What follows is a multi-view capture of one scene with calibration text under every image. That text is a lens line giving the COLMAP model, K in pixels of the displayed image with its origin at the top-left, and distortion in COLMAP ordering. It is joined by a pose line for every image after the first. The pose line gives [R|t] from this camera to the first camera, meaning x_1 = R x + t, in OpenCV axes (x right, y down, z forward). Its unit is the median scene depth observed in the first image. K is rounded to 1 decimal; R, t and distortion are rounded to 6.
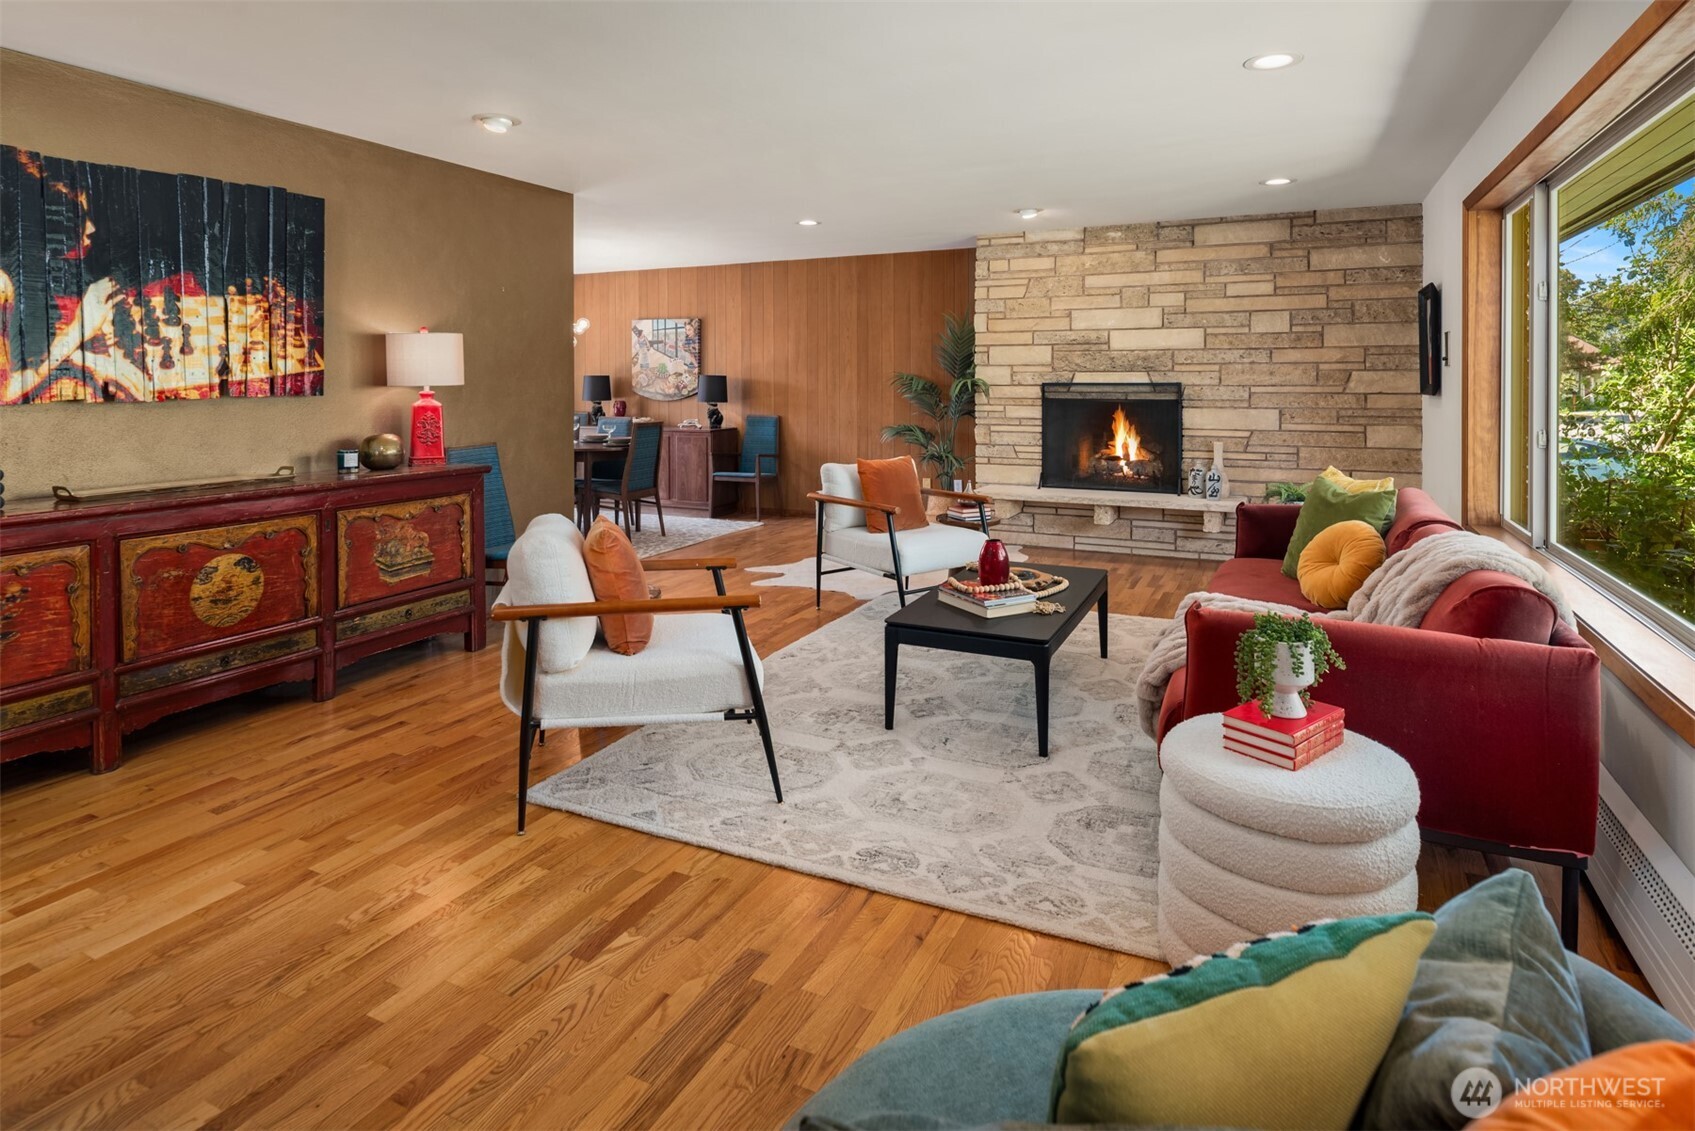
lens RADIAL K [[923.5, 0, 844.8], [0, 923.5, 394.2], [0, 0, 1]] dist [-0.001666, -0.005468]
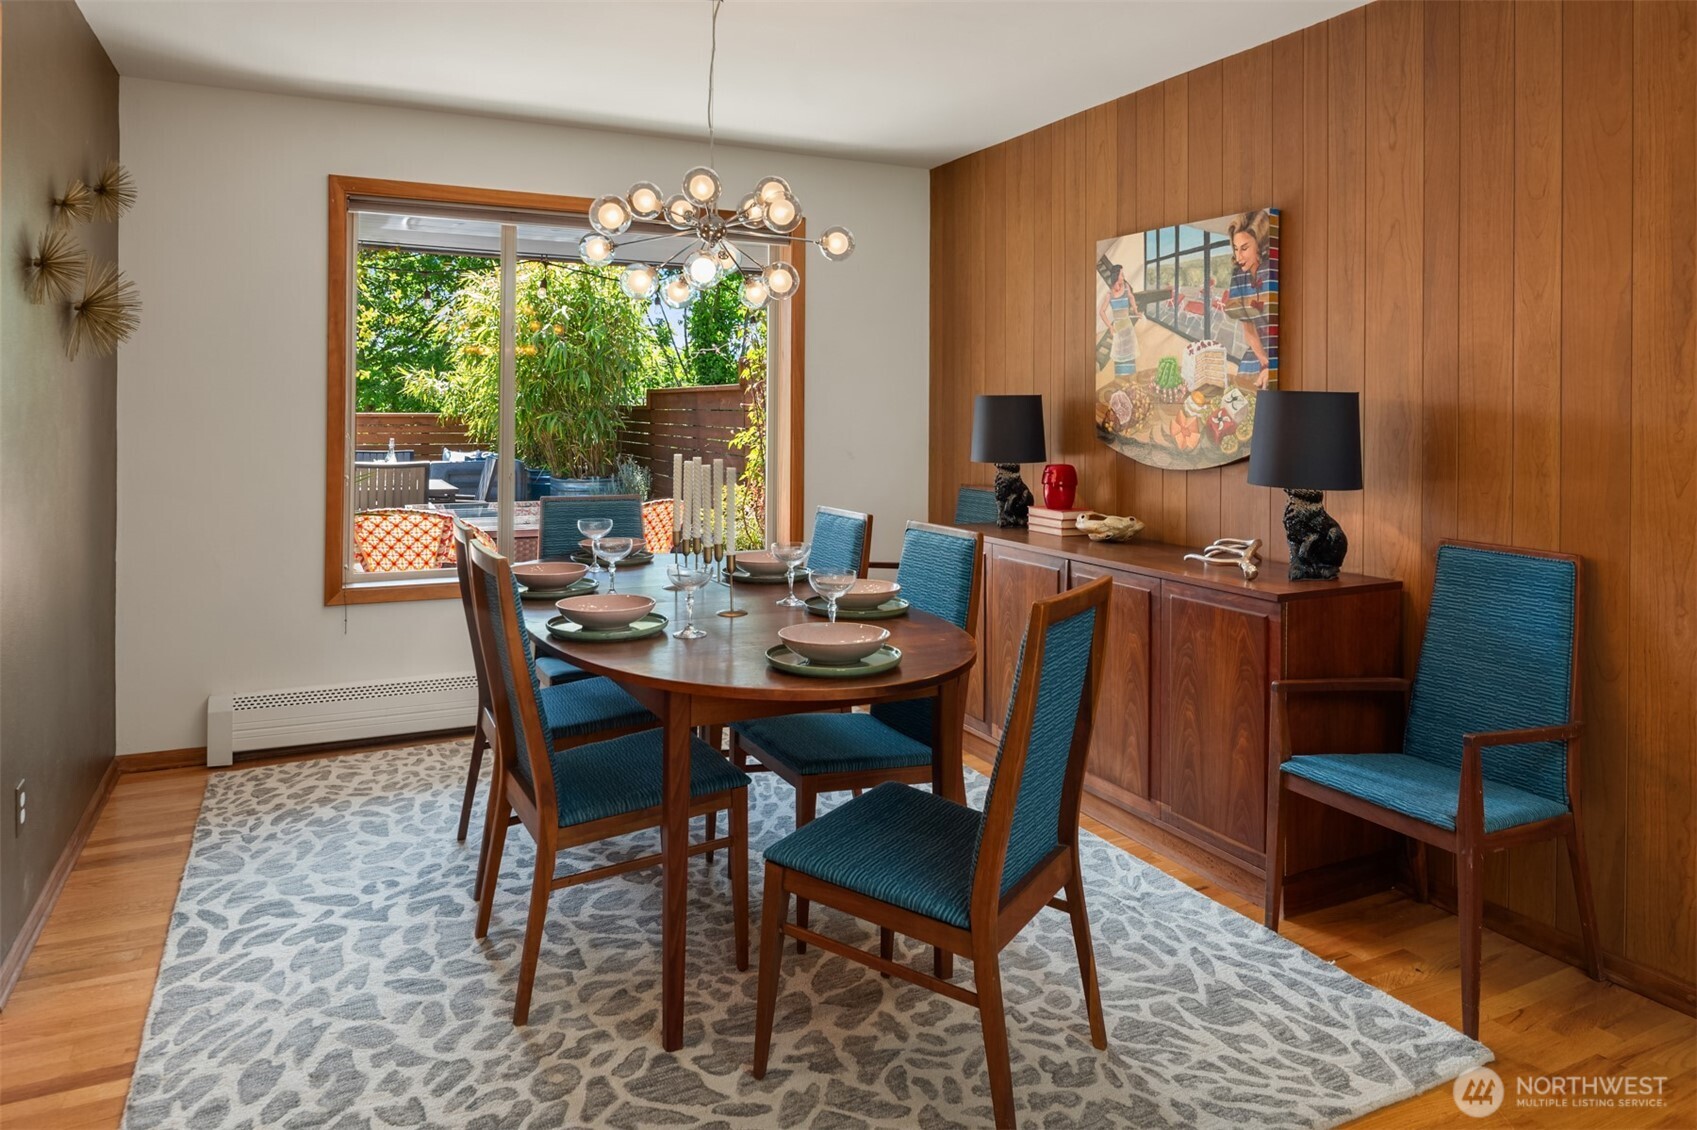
lens RADIAL K [[1106.5, 0, 846.6], [0, 1106.5, 419.7], [0, 0, 1]] dist [-0.000363, -0.005703]
pose [[0.789056, 0.008278, -0.614265, -0.062676], [-0.010322, 0.999947, 0.000217, -0.014460], [0.614234, 0.006169, 0.789100, 0.888879]]
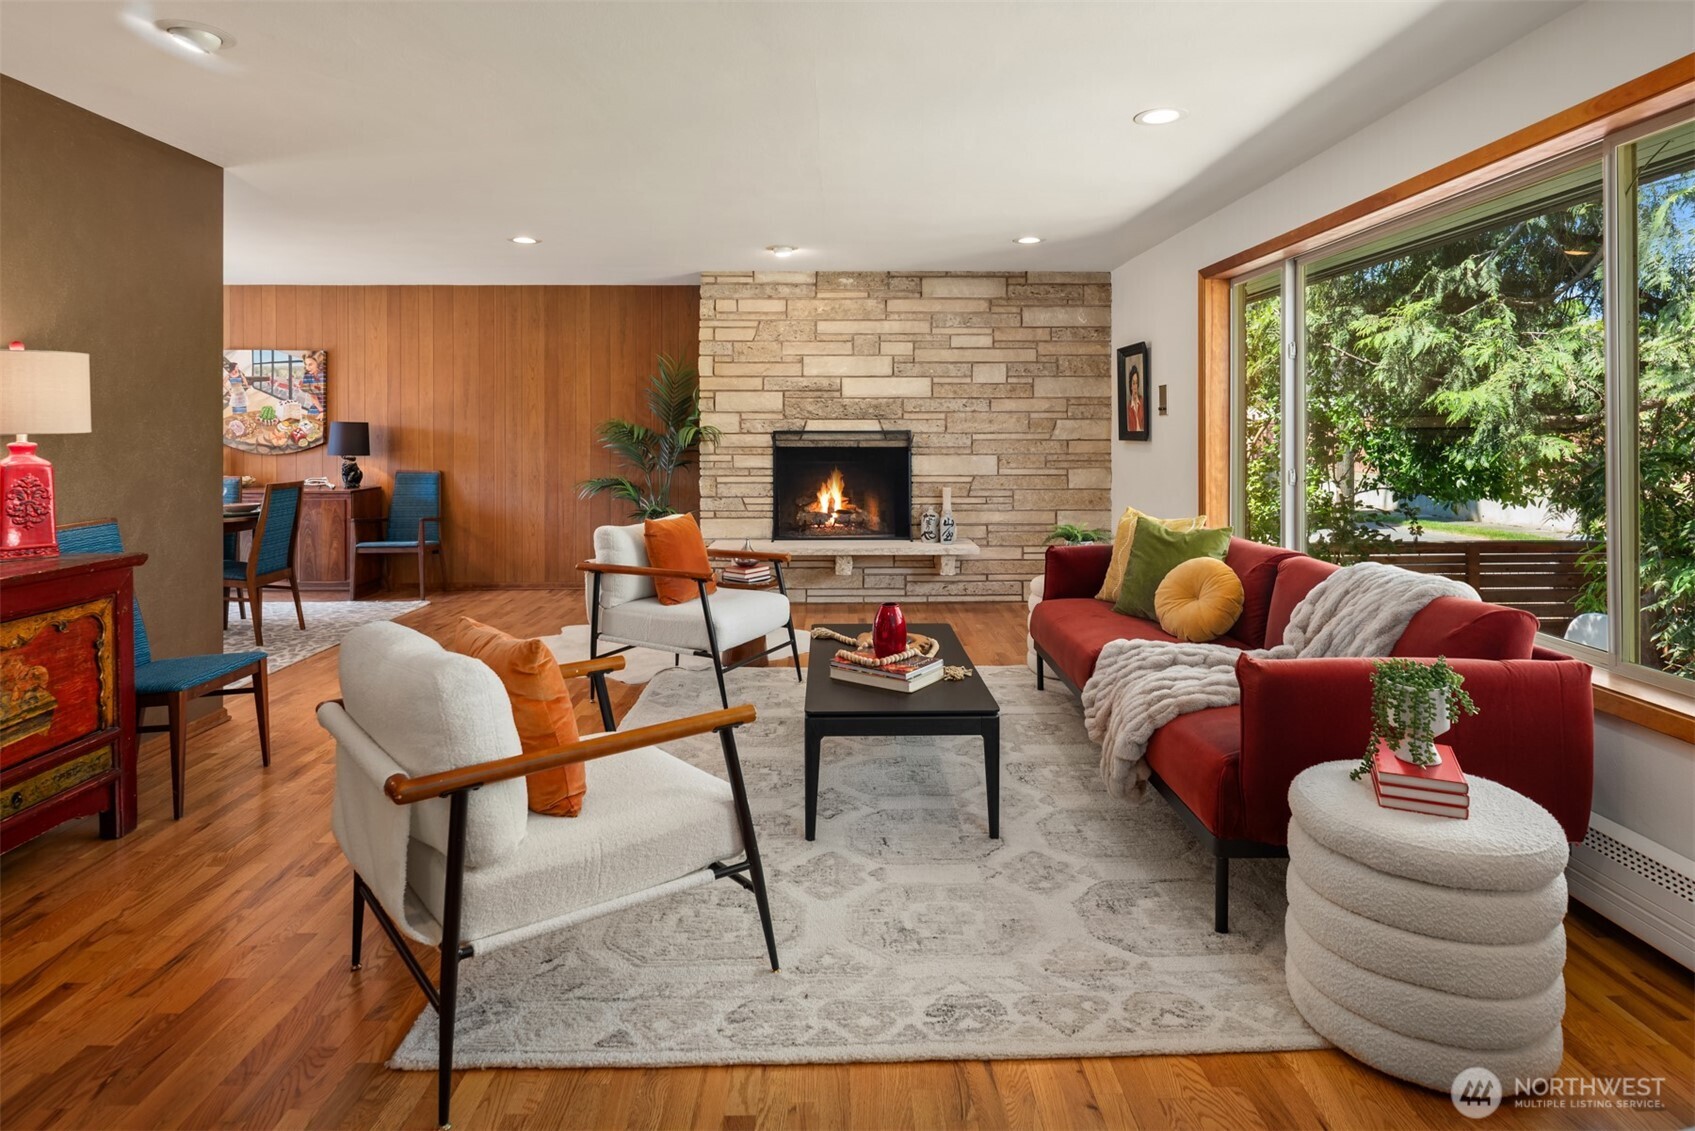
lens RADIAL K [[923.5, 0, 853.3], [0, 923.5, 436.7], [0, 0, 1]] dist [-0.001666, -0.005468]
pose [[0.892321, -0.003174, 0.451390, -0.157297], [0.006797, 0.999956, -0.006404, 0.000577], [-0.451350, 0.008782, 0.892304, 0.121668]]
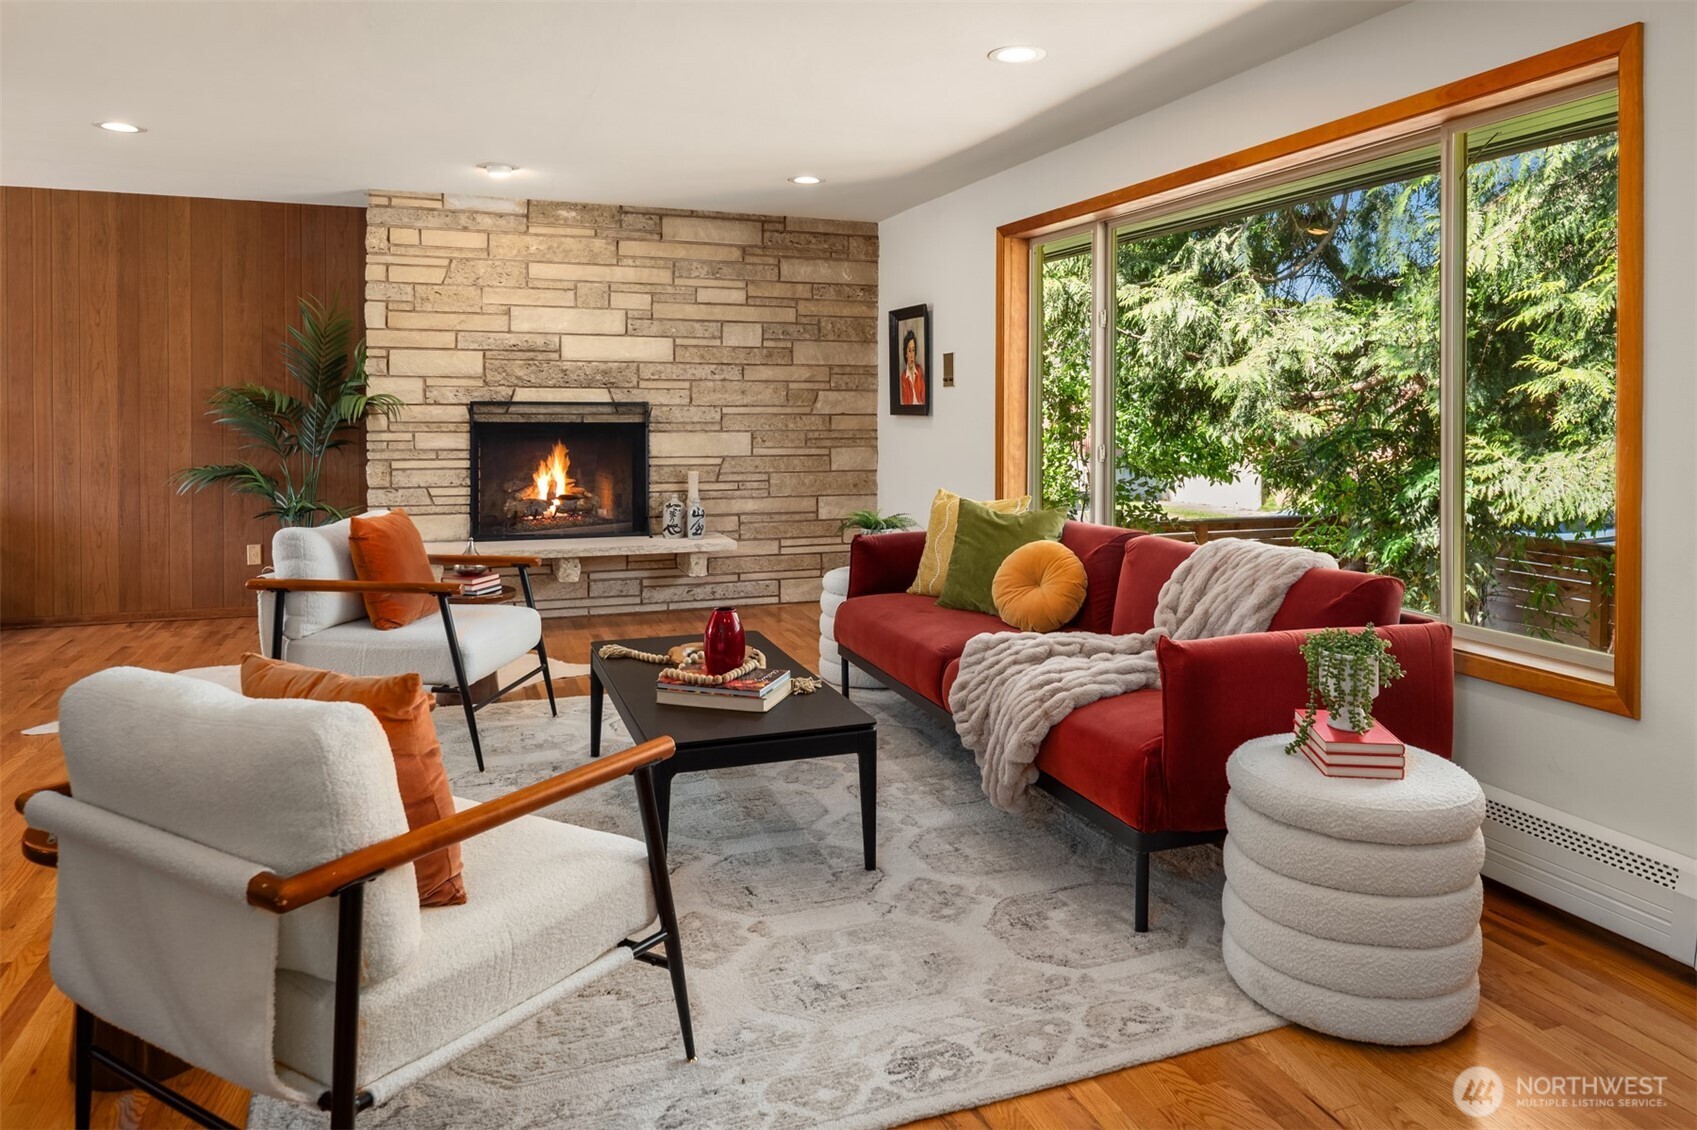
lens RADIAL K [[1106.5, 0, 864.5], [0, 1106.5, 427.0], [0, 0, 1]] dist [-0.000363, -0.005703]
pose [[0.689394, -0.009428, 0.724325, -0.232394], [0.004705, 0.999952, 0.008538, 0.002518], [-0.724372, -0.002479, 0.689405, 0.173285]]
